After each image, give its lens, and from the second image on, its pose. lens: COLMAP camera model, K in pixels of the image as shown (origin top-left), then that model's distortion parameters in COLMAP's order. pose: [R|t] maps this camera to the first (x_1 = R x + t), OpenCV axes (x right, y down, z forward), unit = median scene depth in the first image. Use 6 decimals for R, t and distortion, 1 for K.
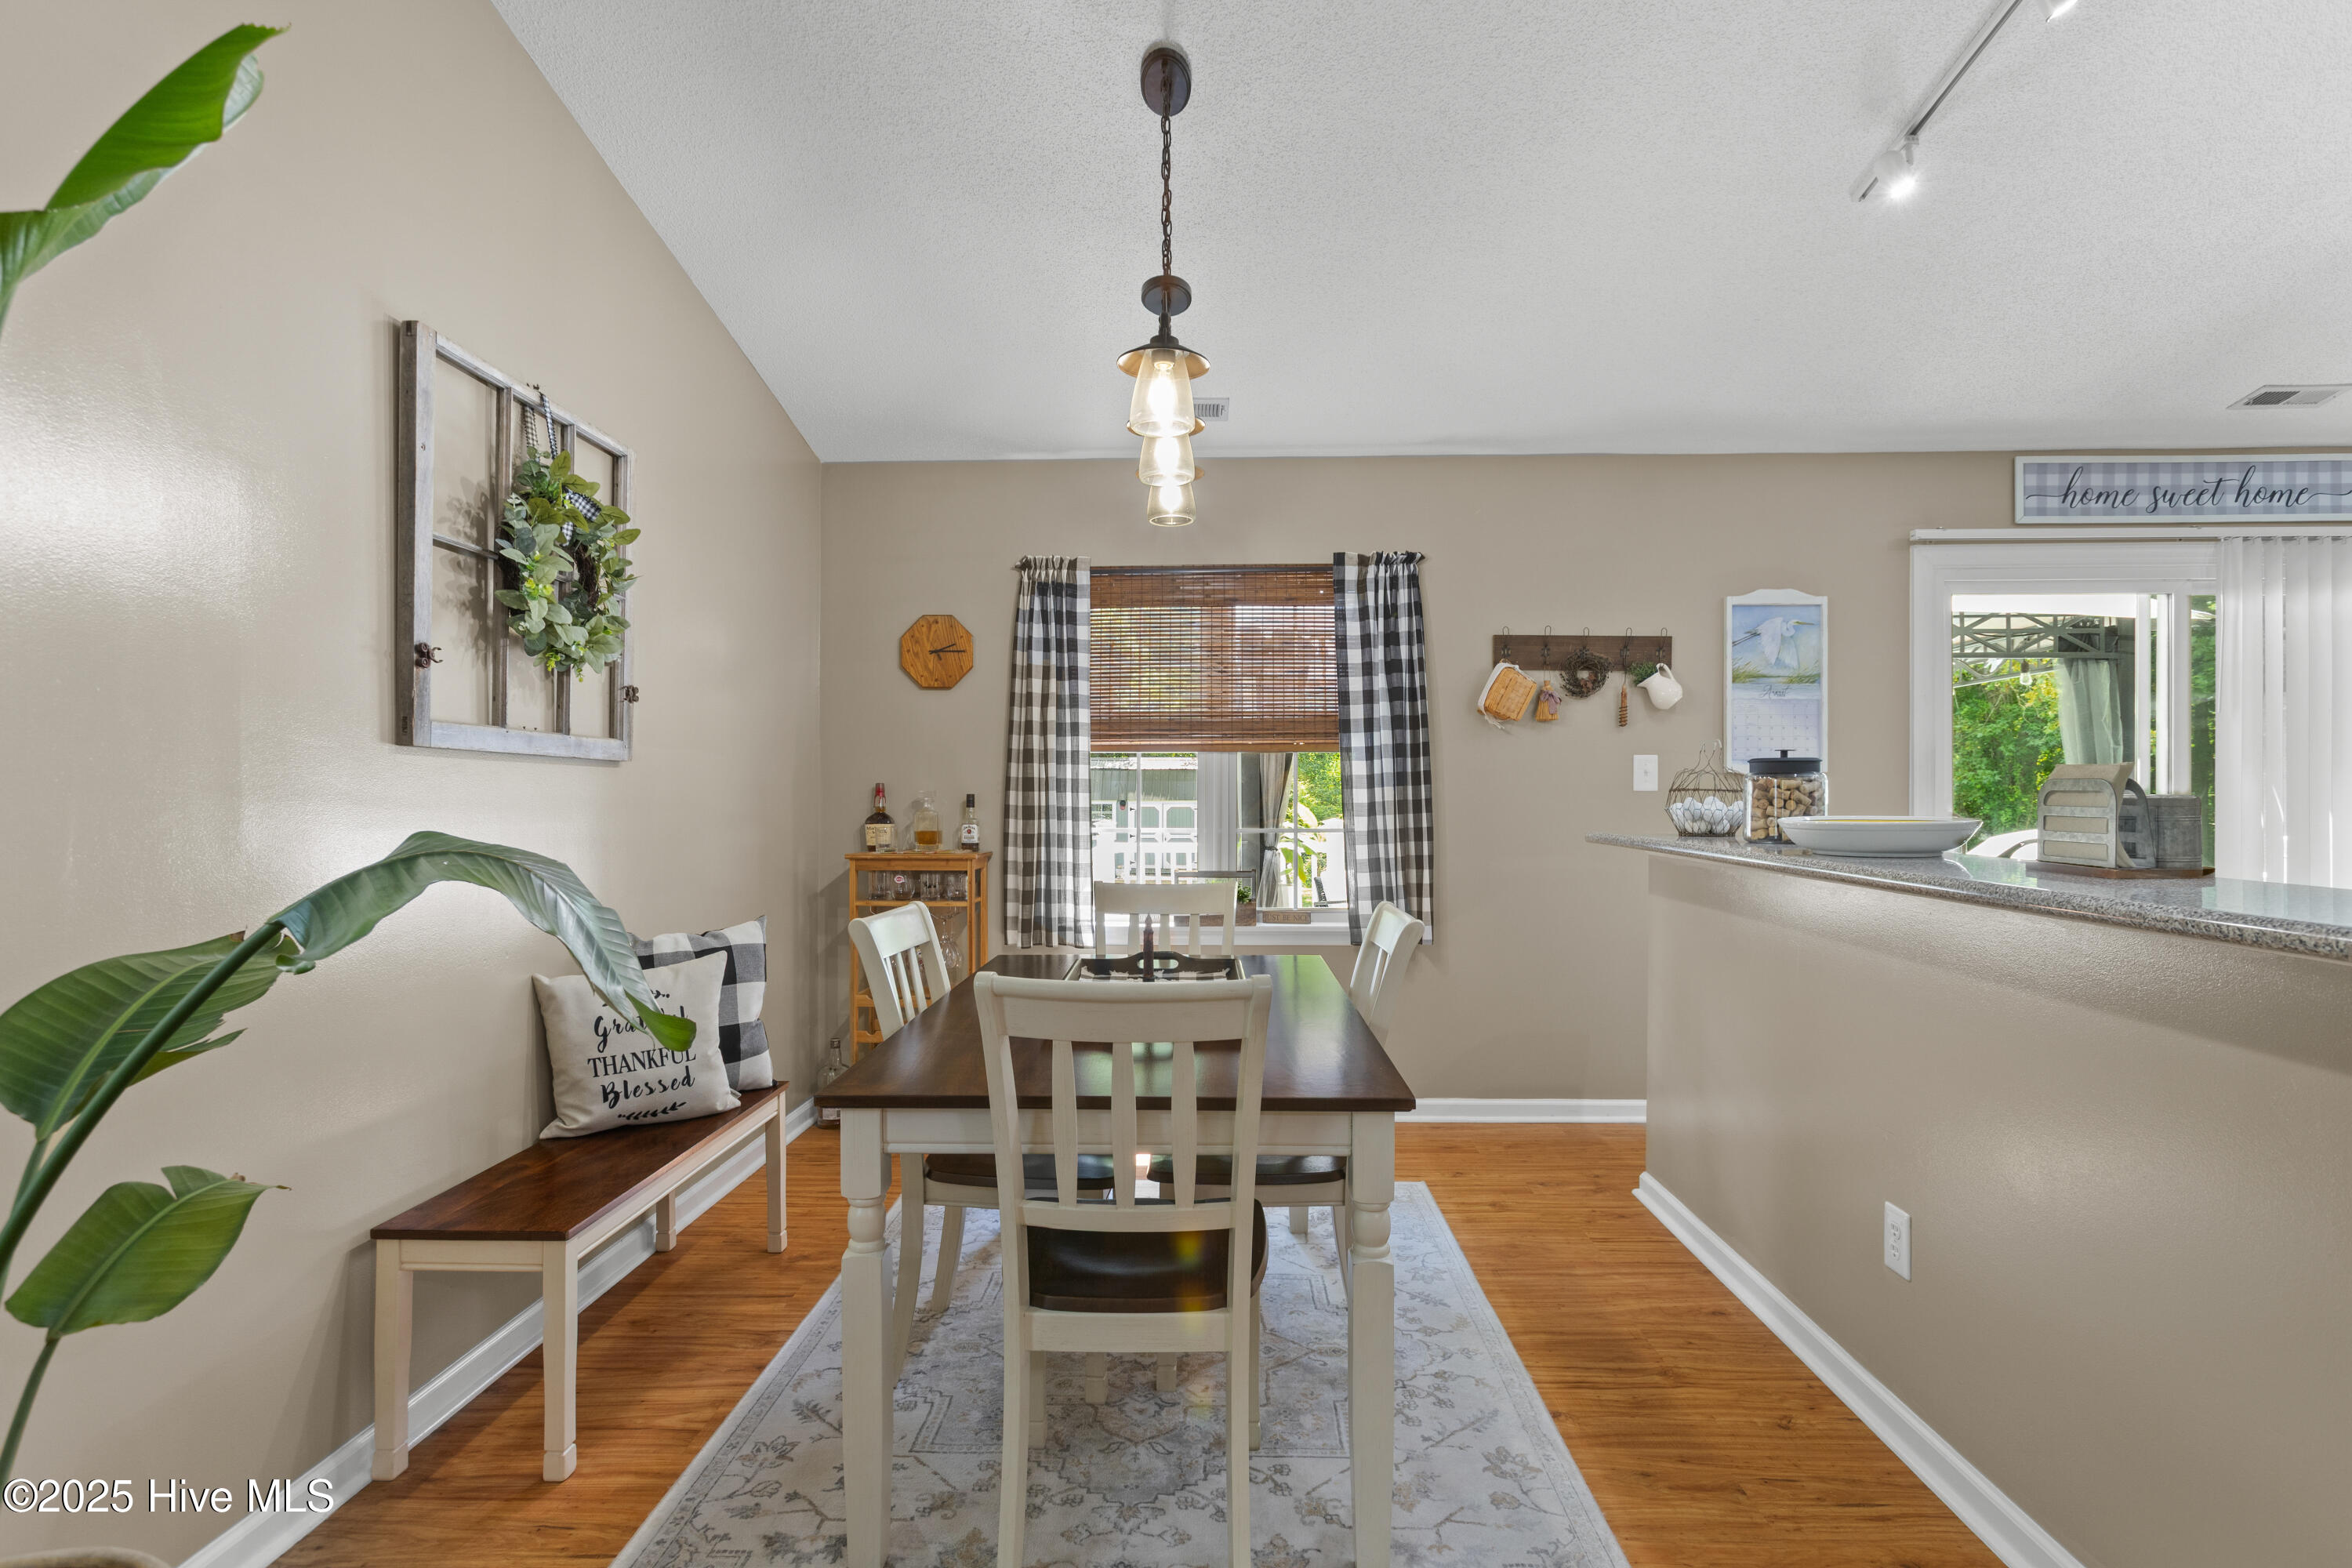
lens RADIAL K [[1140.3, 0, 1174.6], [0, 1140.3, 785.3], [0, 0, 1]] dist [0.000689, -0.000151]
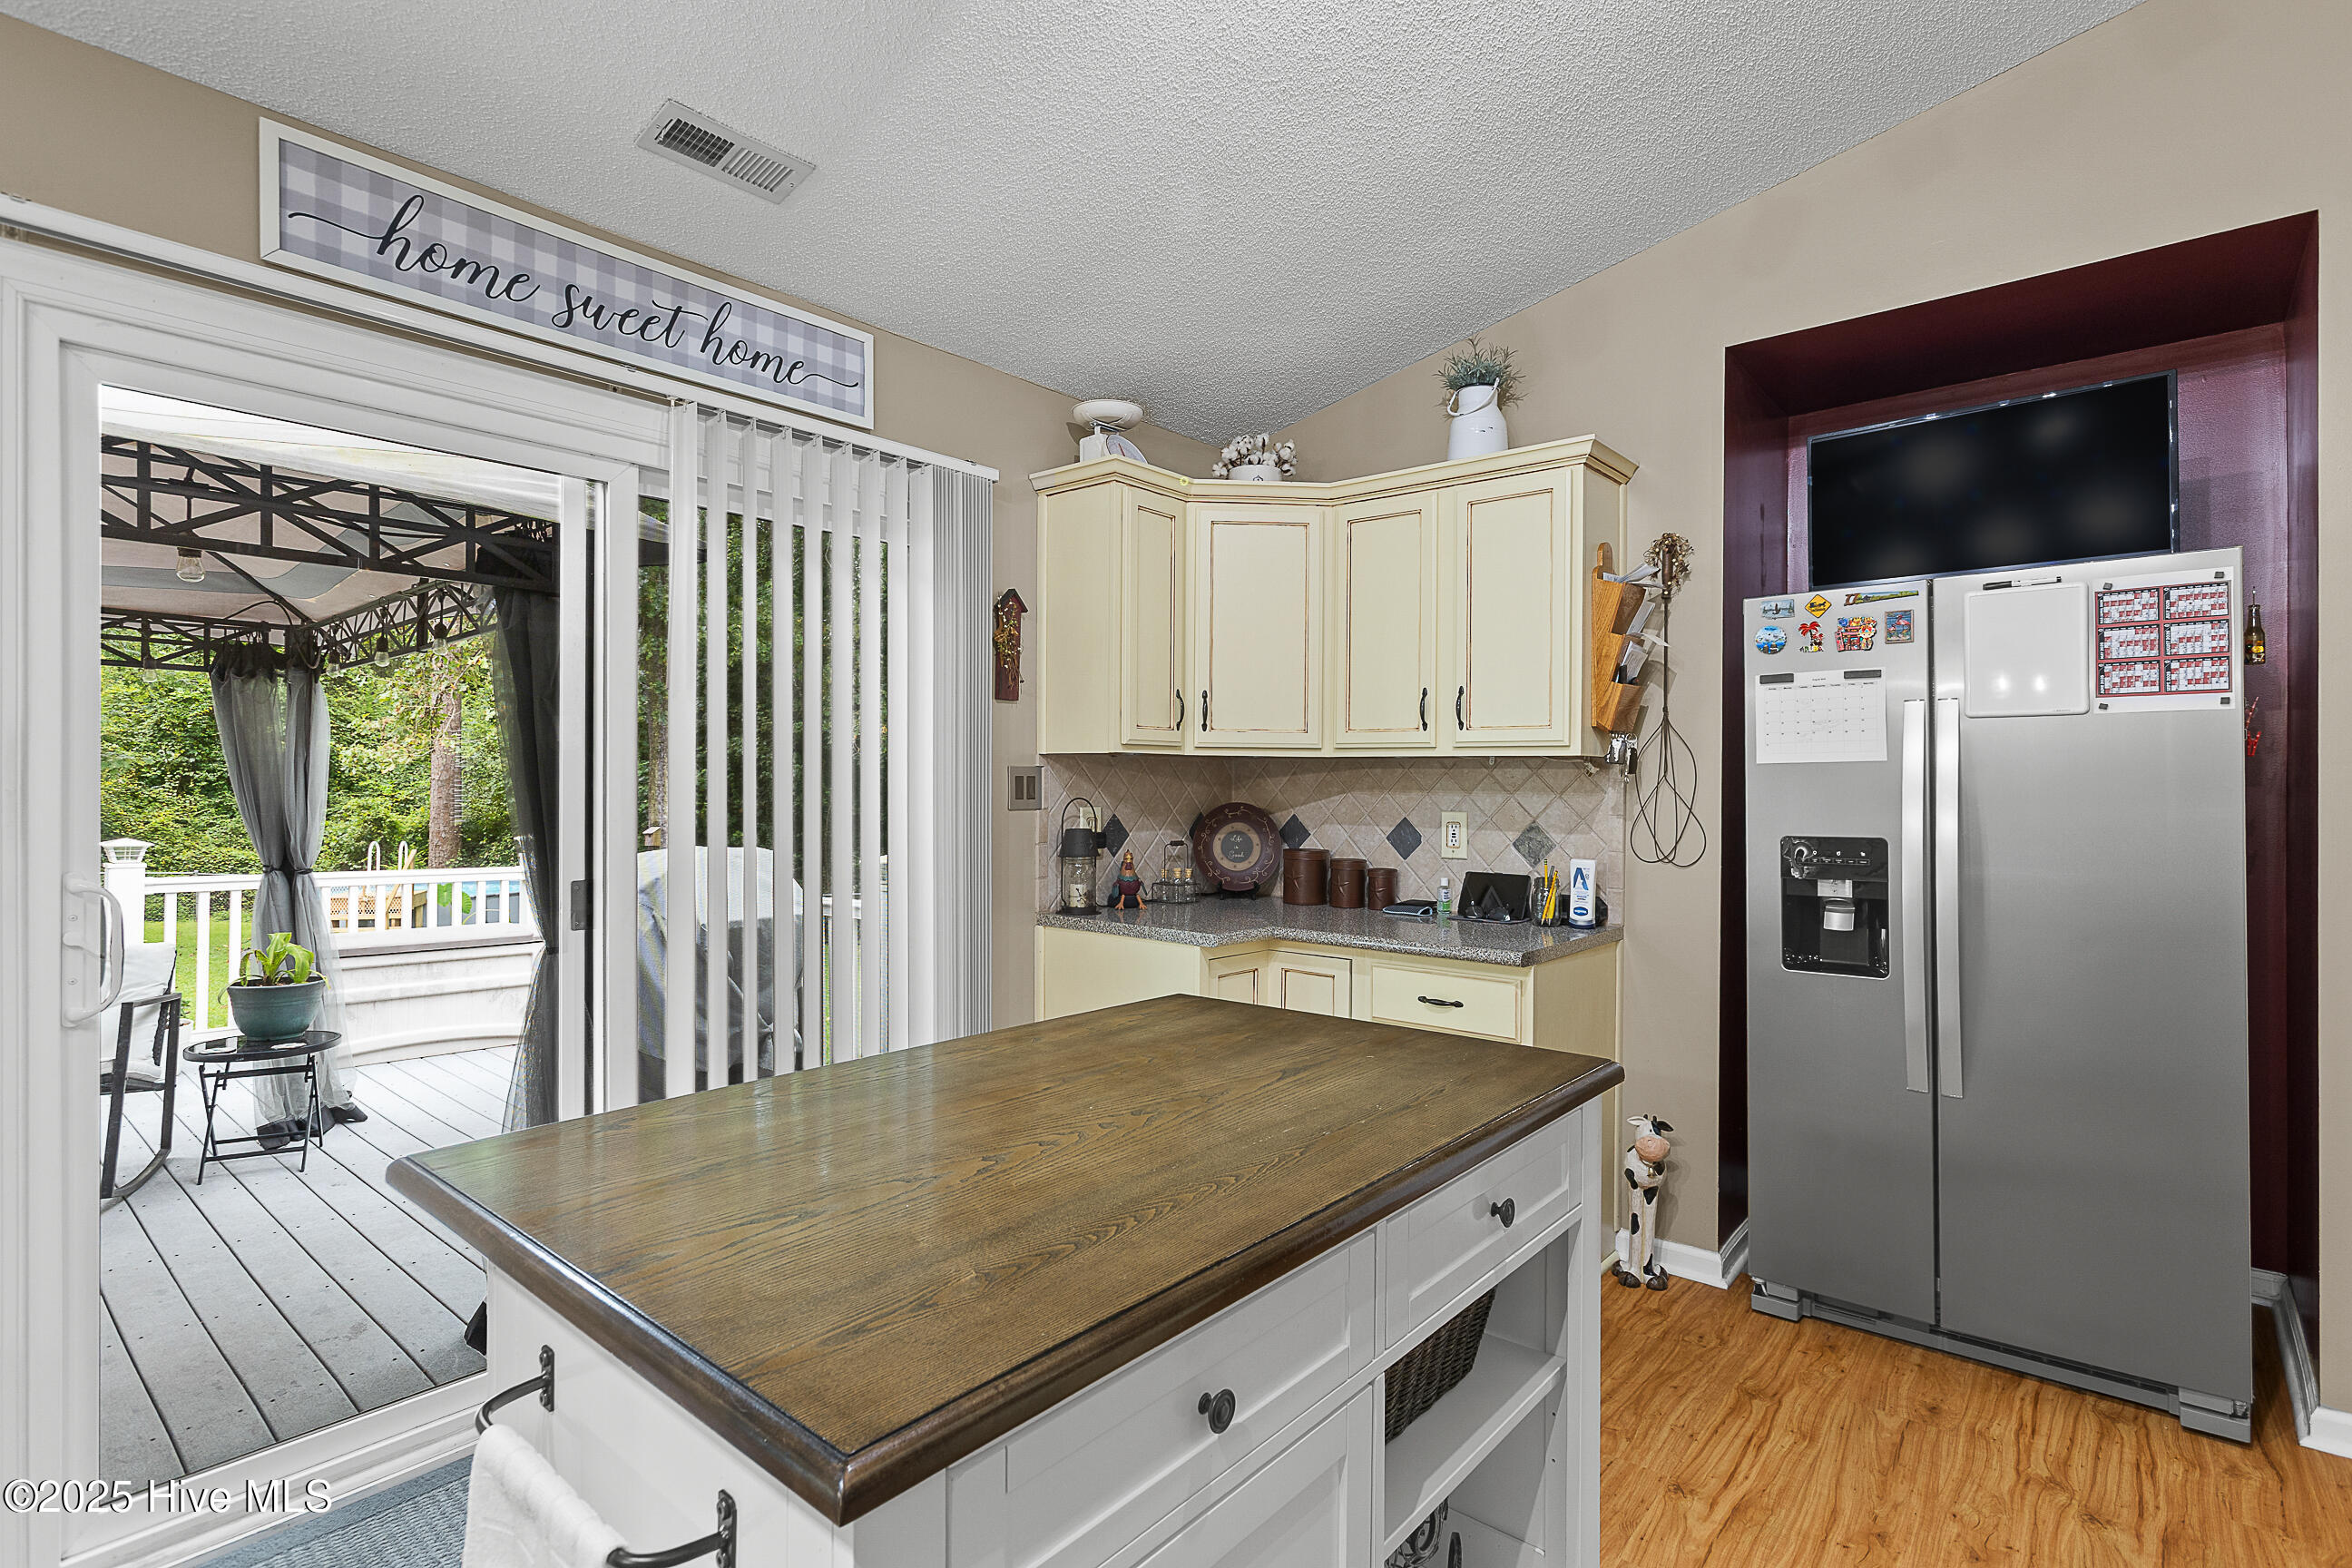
lens RADIAL K [[1123.2, 0, 1170.7], [0, 1123.2, 776.4], [0, 0, 1]] dist [-0.004102, -0.000095]
pose [[0.623420, 0.003165, 0.781880, 0.611784], [-0.006012, 0.999982, 0.000745, -0.019532], [-0.781864, -0.005165, 0.623428, 0.418615]]
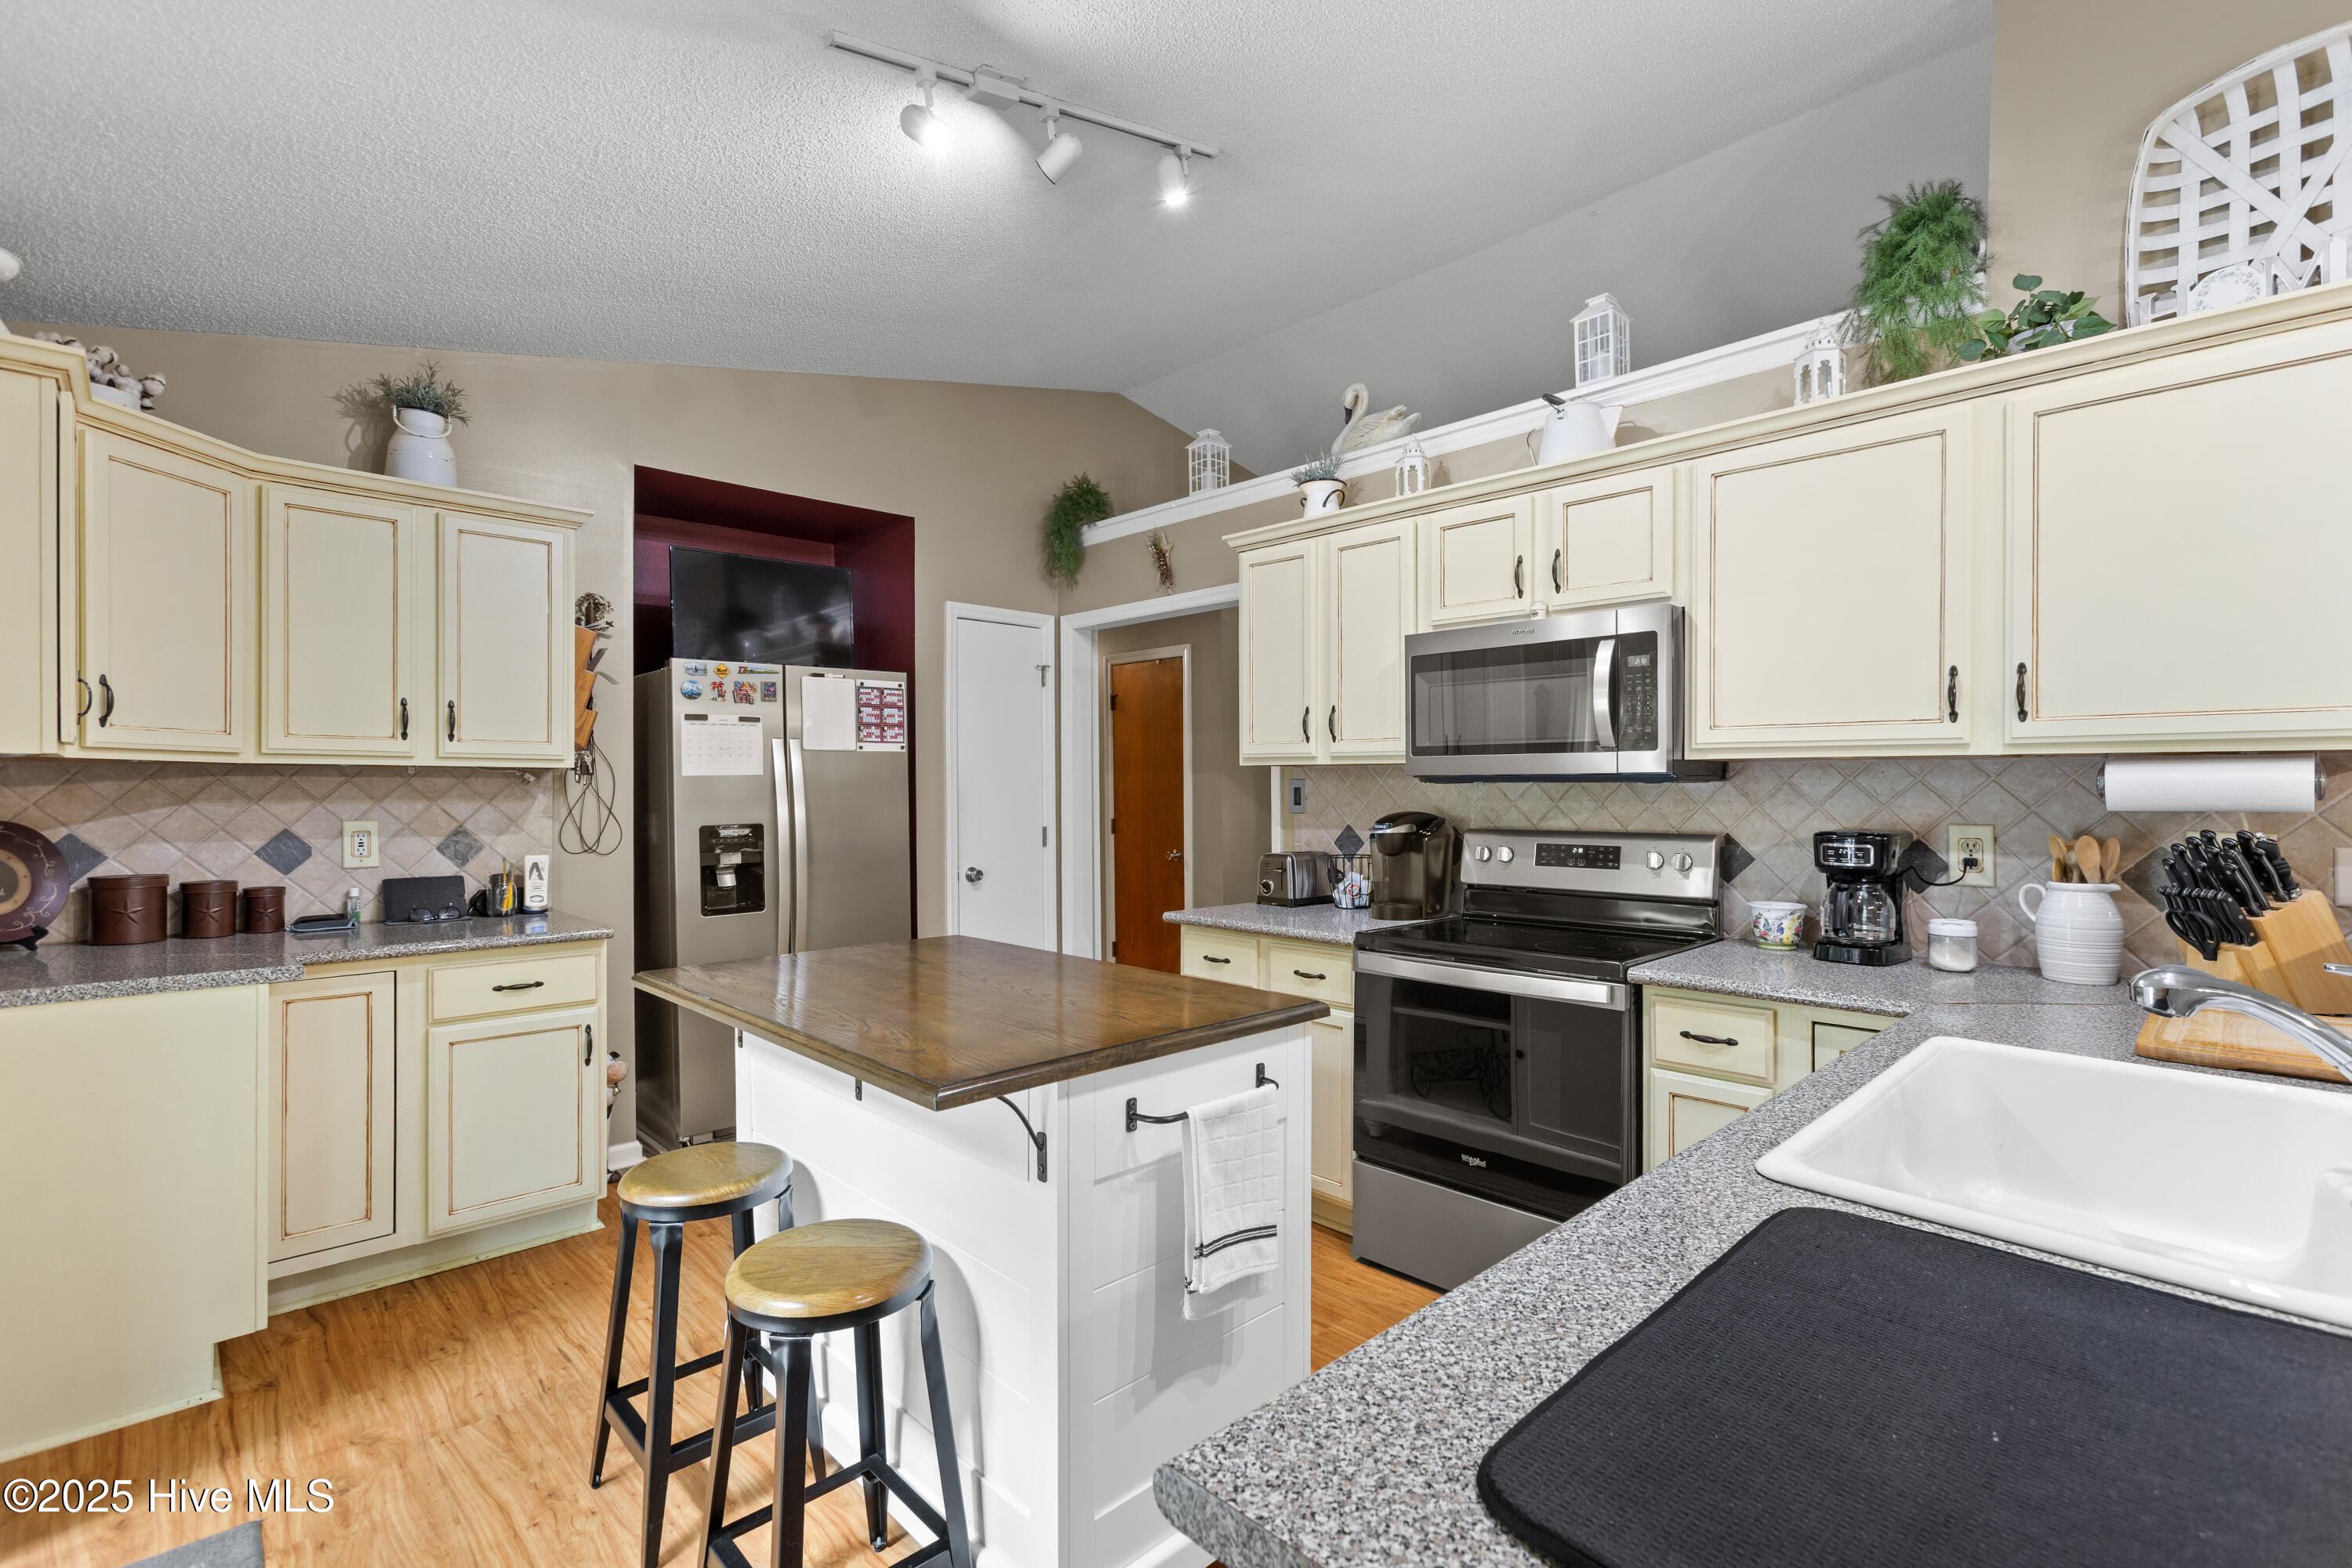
lens RADIAL K [[1084.1, 0, 1181.1], [0, 1084.1, 785.3], [0, 0, 1]] dist [-0.001287, -0.000218]
pose [[-0.713885, -0.001101, 0.700262, 0.347476], [-0.003878, 0.999990, -0.002381, -0.020179], [-0.700253, -0.004415, -0.713882, 1.077844]]
